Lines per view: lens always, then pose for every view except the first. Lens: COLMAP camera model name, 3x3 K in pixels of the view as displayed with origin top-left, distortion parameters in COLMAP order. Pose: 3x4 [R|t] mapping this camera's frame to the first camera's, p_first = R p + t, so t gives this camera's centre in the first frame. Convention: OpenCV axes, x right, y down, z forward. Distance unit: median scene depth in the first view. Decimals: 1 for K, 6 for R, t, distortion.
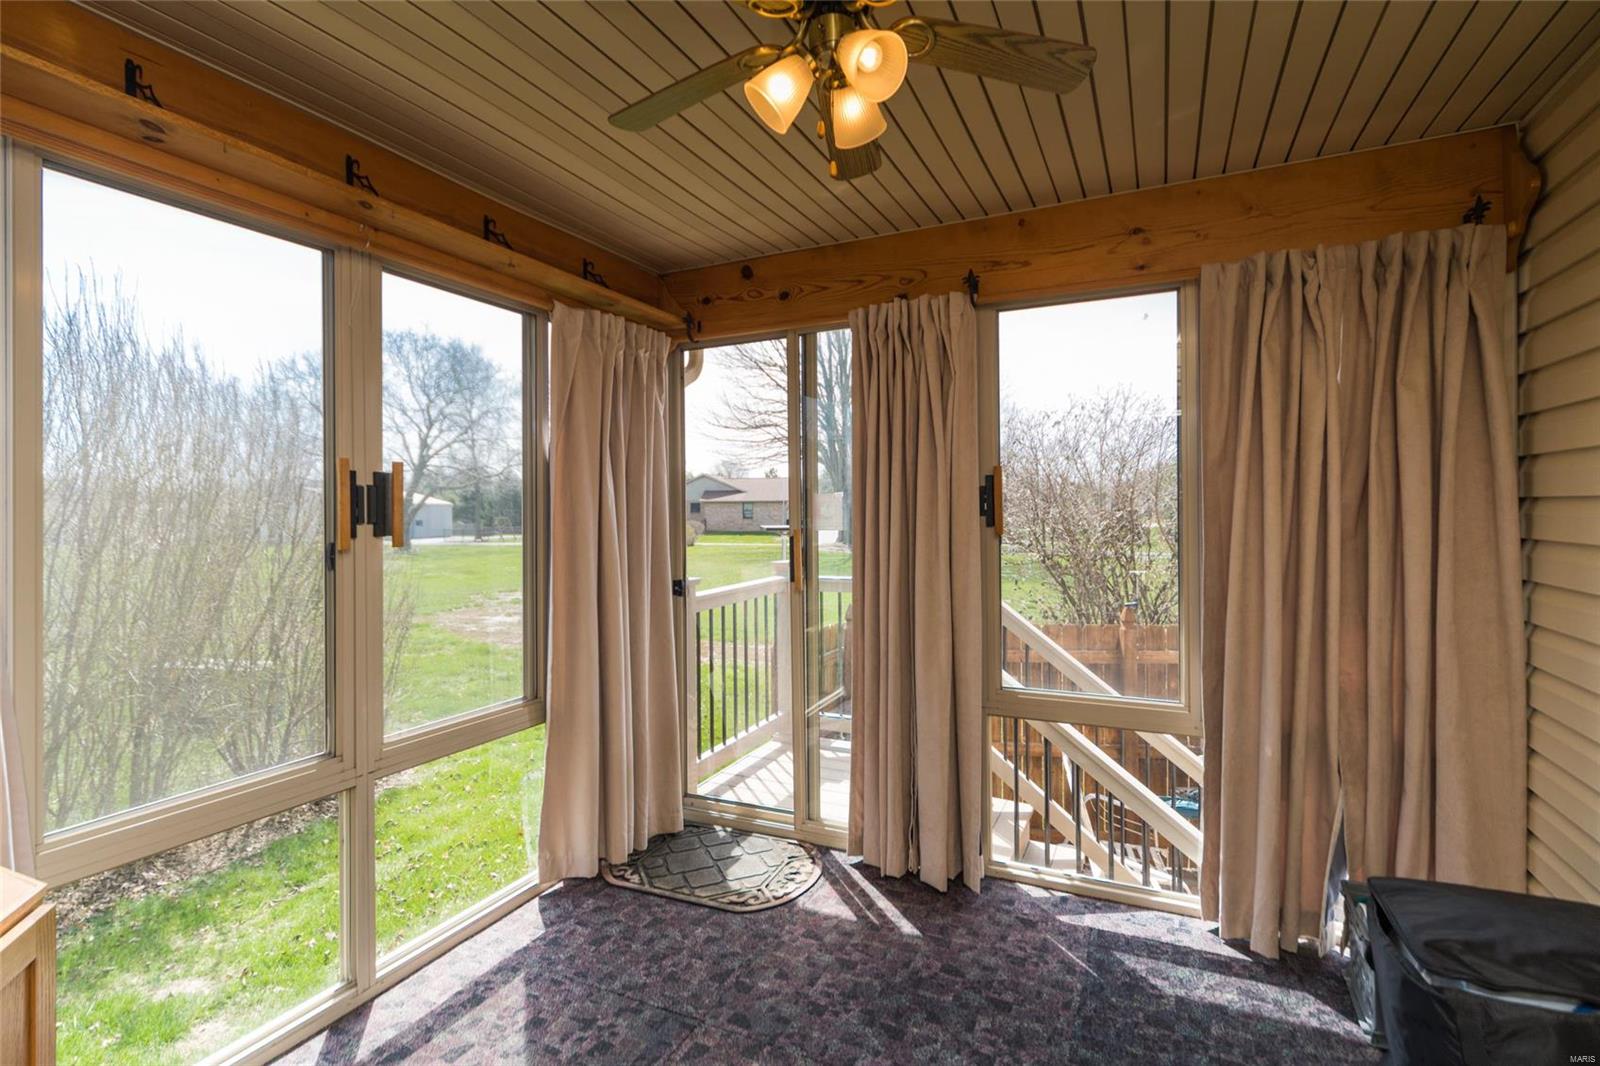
lens RADIAL K [[763.1, 0, 800.3], [0, 763.1, 512.9], [0, 0, 1]] dist [0.000631, 0.000049]
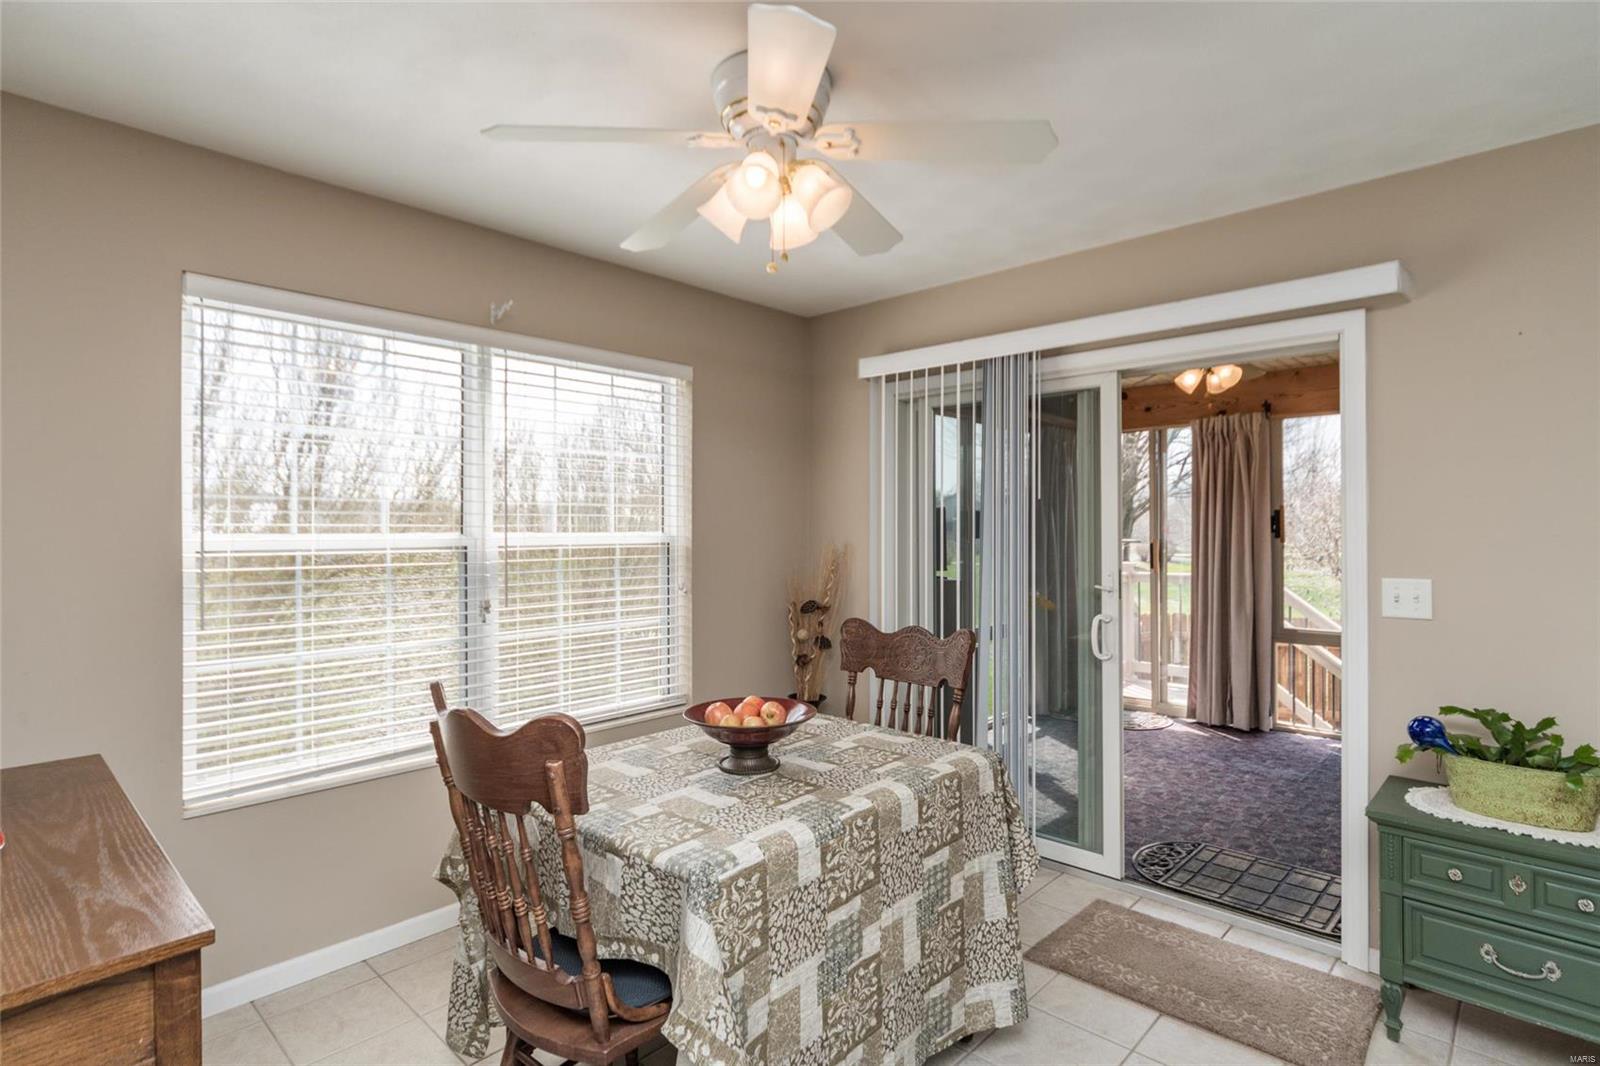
lens RADIAL K [[784.0, 0, 786.4], [0, 784.0, 513.9], [0, 0, 1]] dist [-0.003202, -0.000809]
pose [[0.948482, 0.009545, -0.316687, -0.268990], [-0.014083, 0.999828, -0.012044, -0.003544], [0.316517, 0.015883, 0.948454, -1.136991]]
